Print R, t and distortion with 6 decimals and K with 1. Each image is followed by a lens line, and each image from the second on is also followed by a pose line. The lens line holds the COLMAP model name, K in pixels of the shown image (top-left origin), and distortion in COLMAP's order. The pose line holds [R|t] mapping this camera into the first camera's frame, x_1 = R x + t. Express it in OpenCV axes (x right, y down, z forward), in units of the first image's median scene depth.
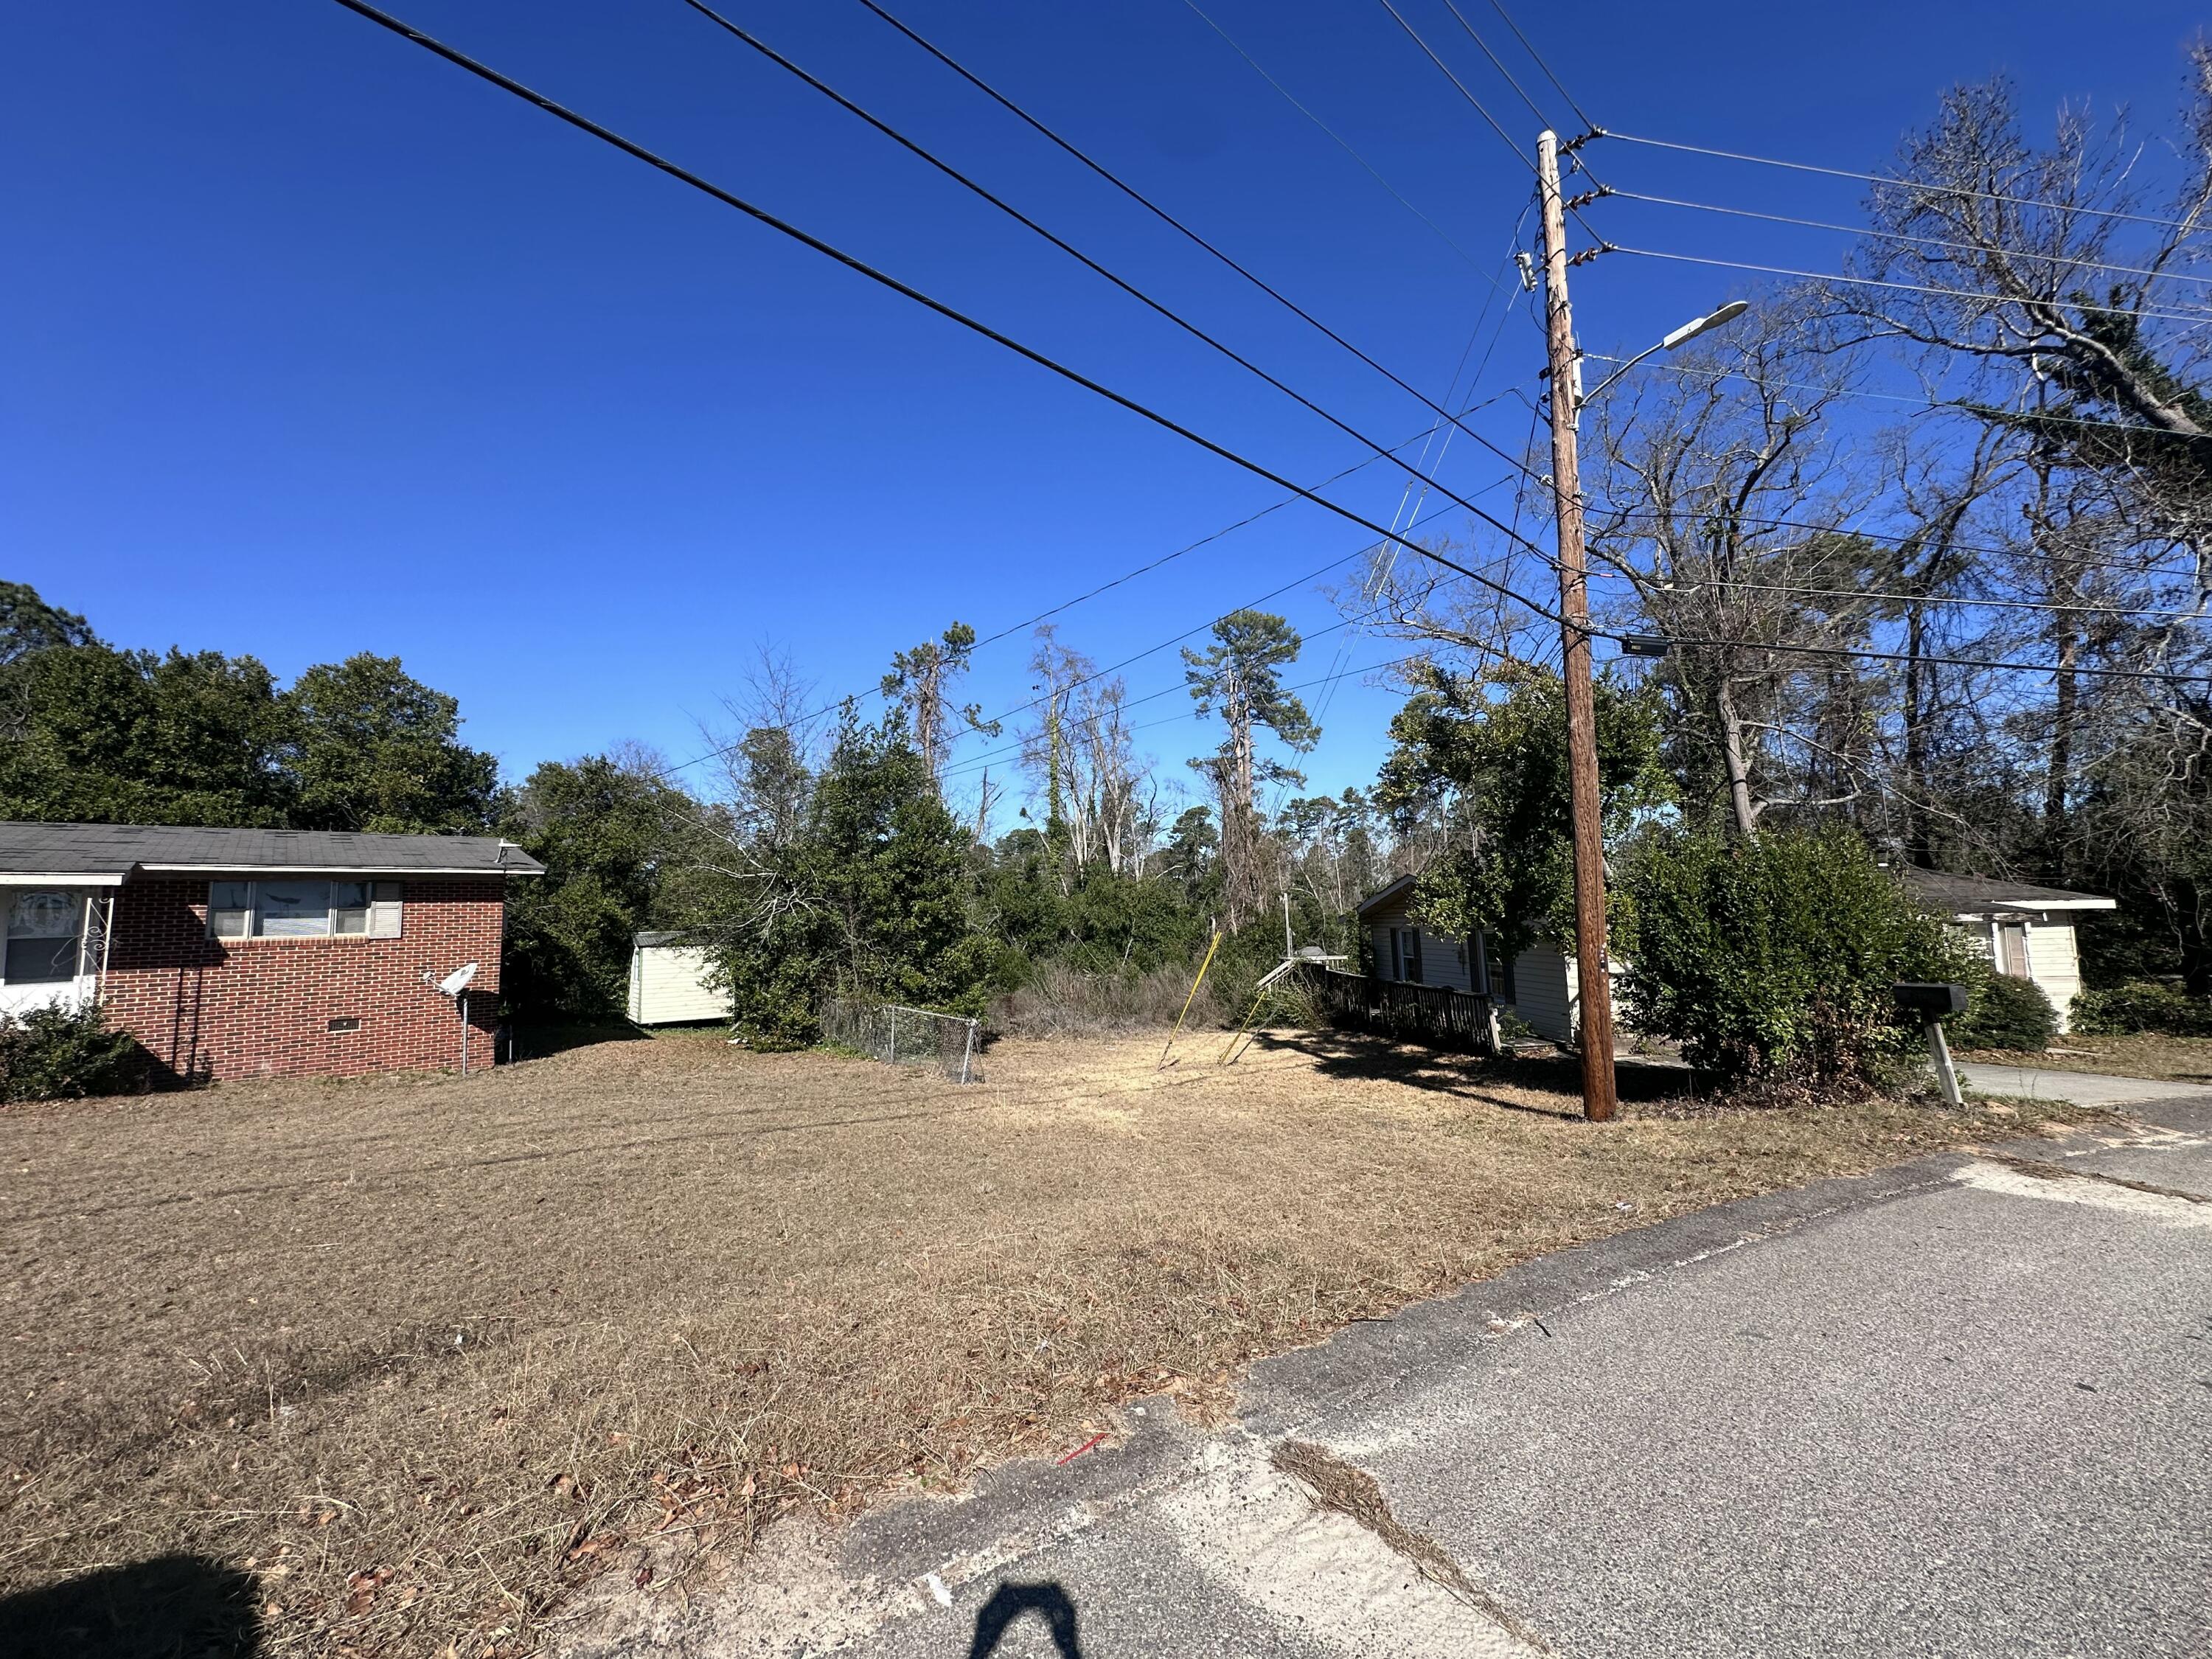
lens RADIAL K [[876.9, 0, 1105.6], [0, 876.9, 822.8], [0, 0, 1]] dist [-0.008796, 0.000207]
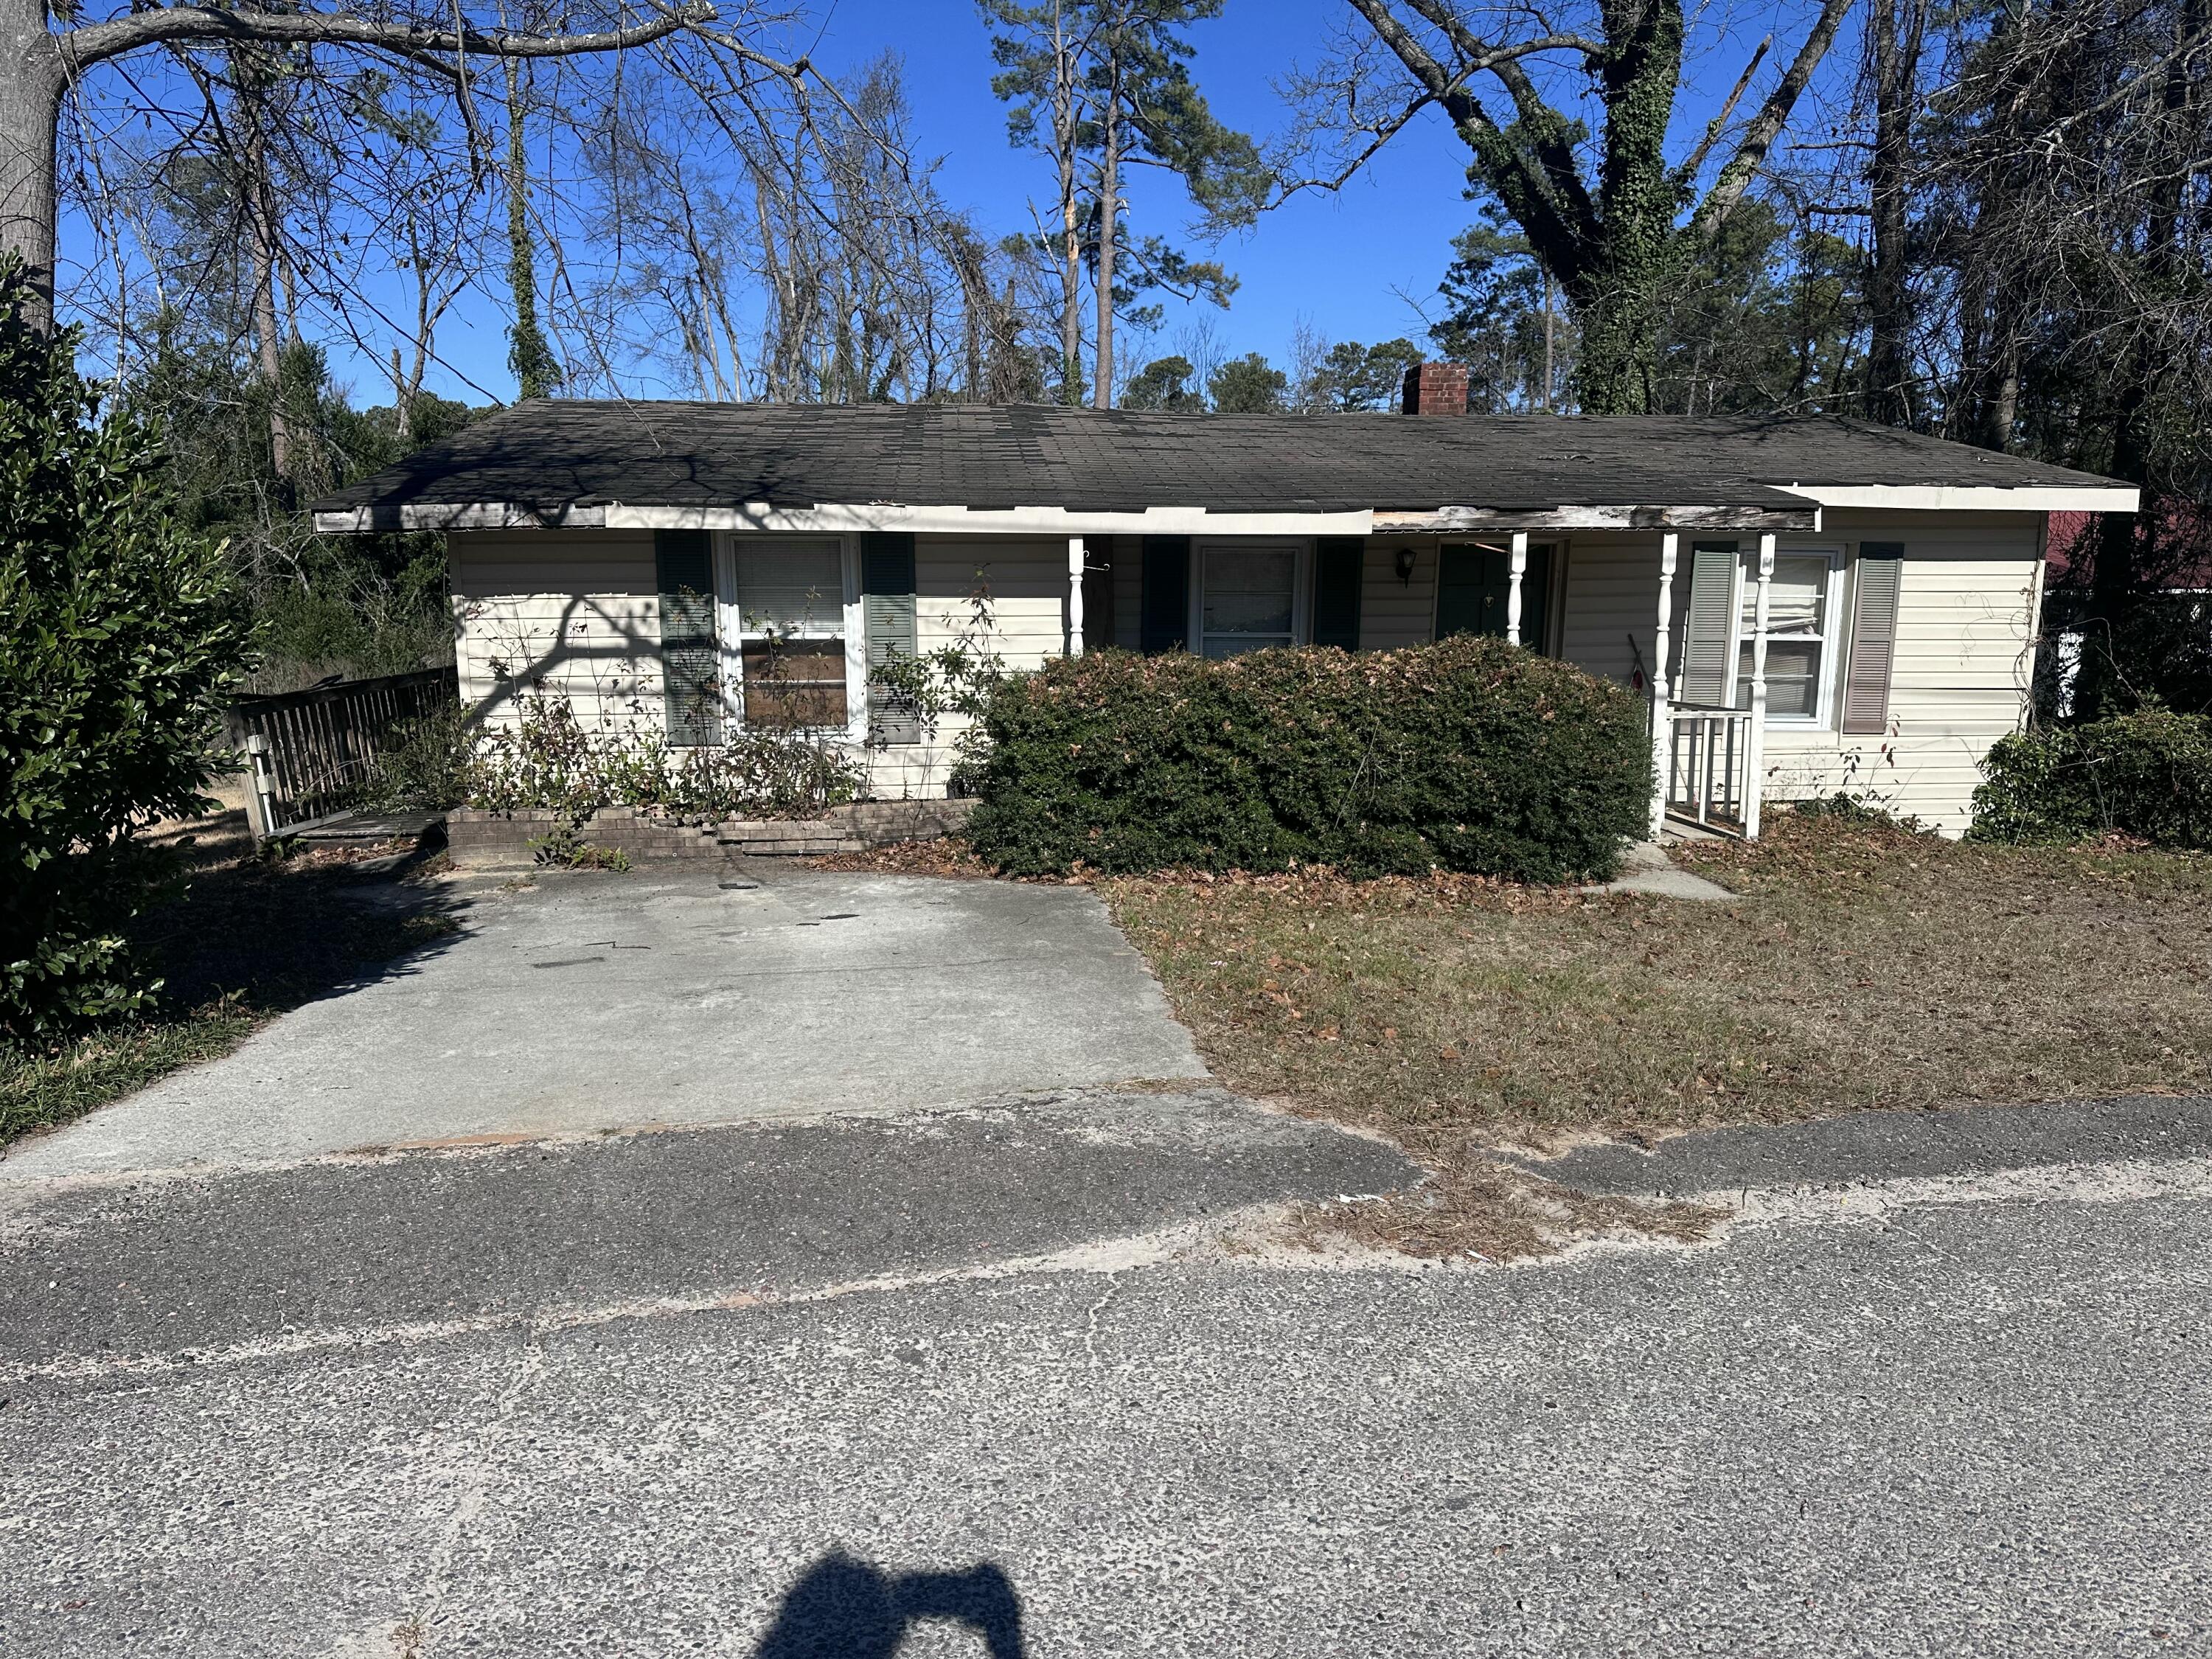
lens RADIAL K [[1517.8, 0, 1102.1], [0, 1517.8, 833.8], [0, 0, 1]] dist [0.173390, -0.334167]
pose [[0.999769, 0.021146, 0.003790, 0.243716], [-0.021378, 0.961885, 0.272616, 0.019958], [0.002119, -0.272634, 0.962115, 0.105376]]
